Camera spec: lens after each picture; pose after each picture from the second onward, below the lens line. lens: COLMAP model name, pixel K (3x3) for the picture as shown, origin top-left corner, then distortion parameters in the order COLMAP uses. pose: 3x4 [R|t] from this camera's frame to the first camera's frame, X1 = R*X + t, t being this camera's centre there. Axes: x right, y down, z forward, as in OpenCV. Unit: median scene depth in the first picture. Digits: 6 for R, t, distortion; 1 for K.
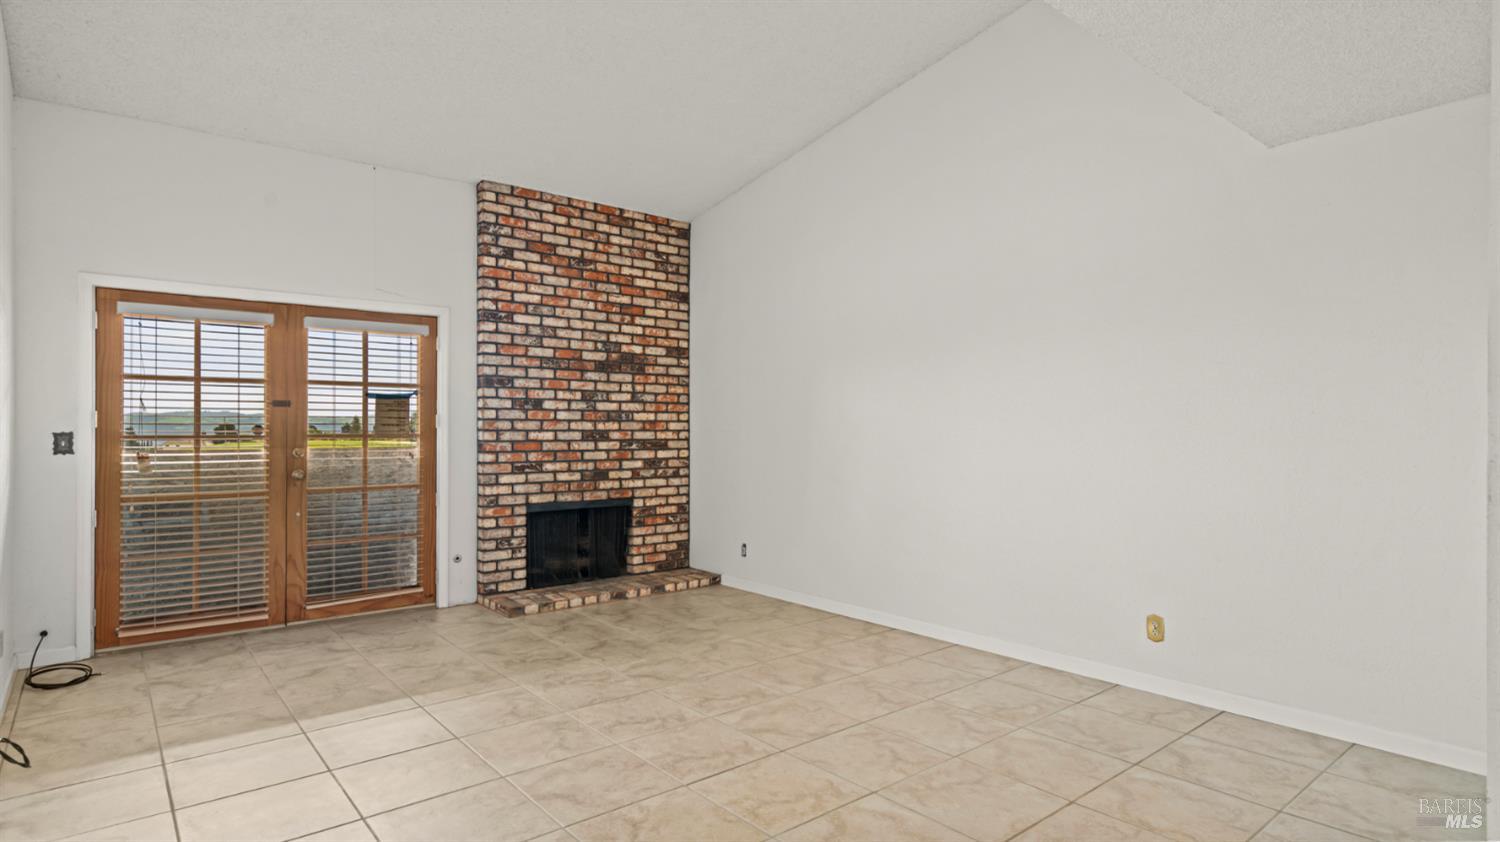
lens RADIAL K [[782.2, 0, 744.0], [0, 782.2, 426.1], [0, 0, 1]] dist [-0.002389, -0.001333]
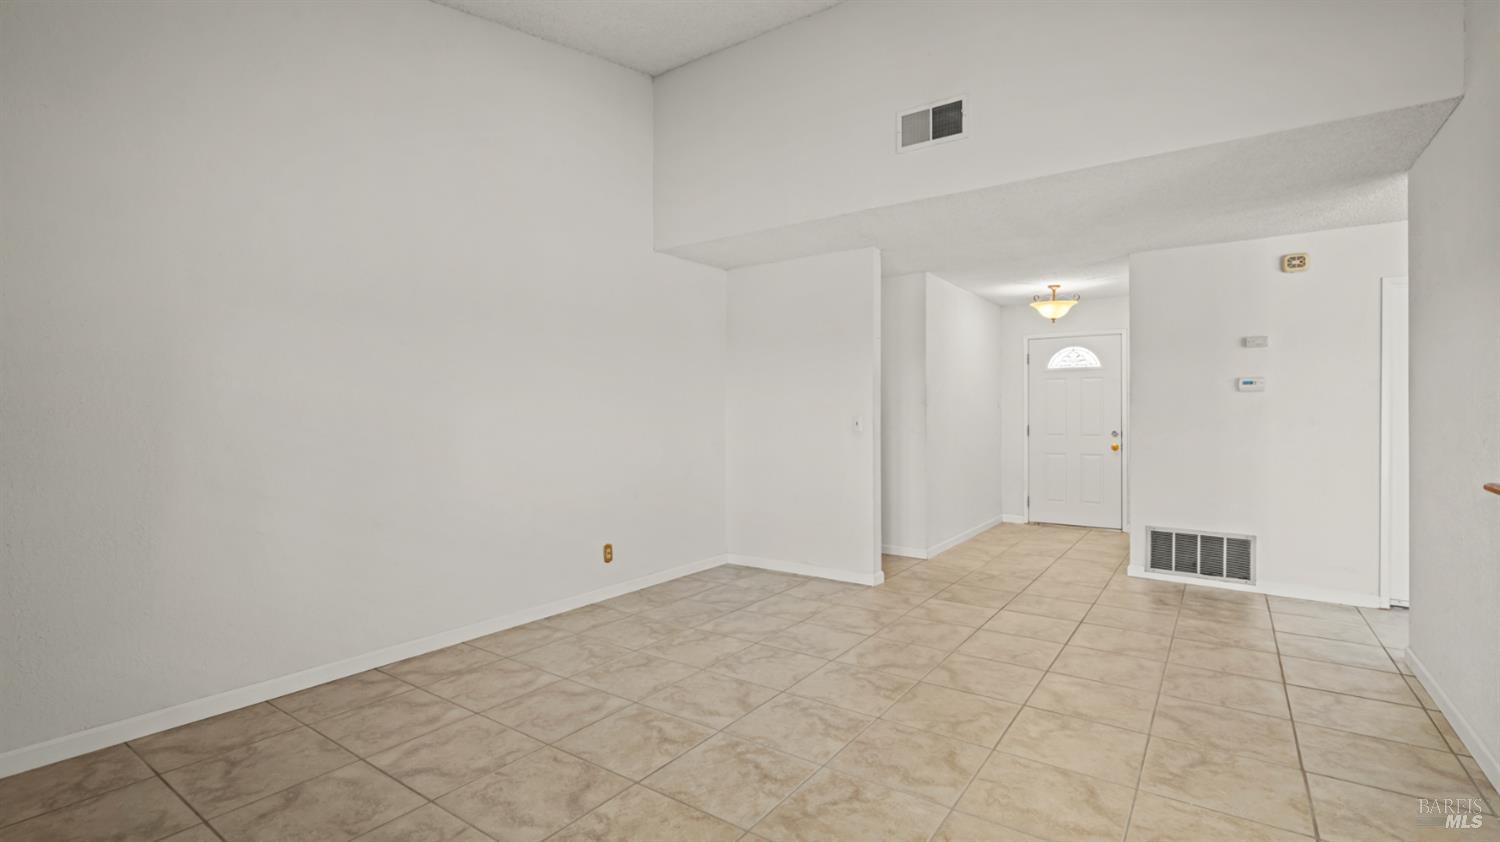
lens RADIAL K [[679.2, 0, 751.1], [0, 679.2, 412.2], [0, 0, 1]] dist [-0.009227, 0.006298]
pose [[-0.263107, 0.004437, 0.964757, -0.765362], [-0.001530, 0.999986, -0.005016, 0.005560], [-0.964766, -0.002796, -0.263096, 1.103843]]
